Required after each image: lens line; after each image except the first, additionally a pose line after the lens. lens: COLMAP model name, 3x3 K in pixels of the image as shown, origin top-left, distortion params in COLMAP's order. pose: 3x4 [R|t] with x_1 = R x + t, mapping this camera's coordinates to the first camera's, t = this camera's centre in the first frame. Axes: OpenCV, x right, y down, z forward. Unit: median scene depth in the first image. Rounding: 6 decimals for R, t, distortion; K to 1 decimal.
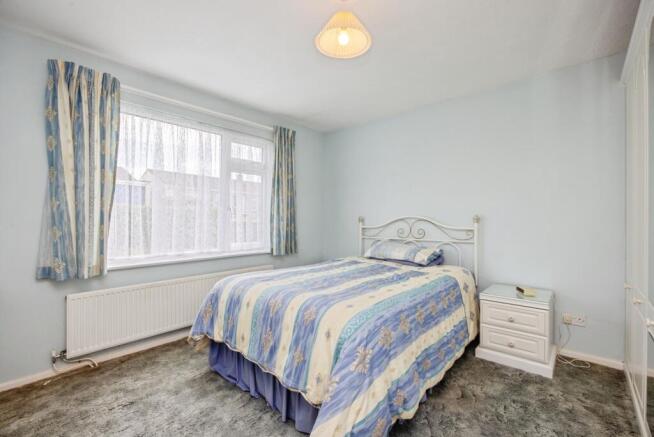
lens RADIAL K [[288.2, 0, 330.1], [0, 288.2, 219.4], [0, 0, 1]] dist [-0.015797, -0.000215]
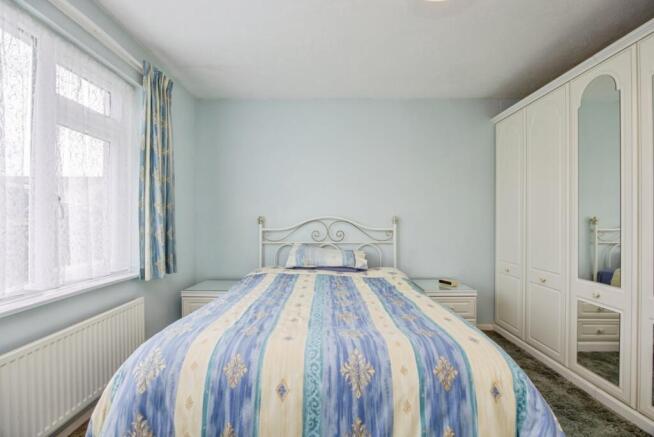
lens RADIAL K [[288.2, 0, 330.1], [0, 288.2, 219.4], [0, 0, 1]] dist [-0.015797, -0.000215]
pose [[0.746490, 0.004524, 0.665381, -0.304945], [-0.002242, 0.999988, -0.004283, 0.001029], [-0.665393, 0.001705, 0.746491, 0.314672]]
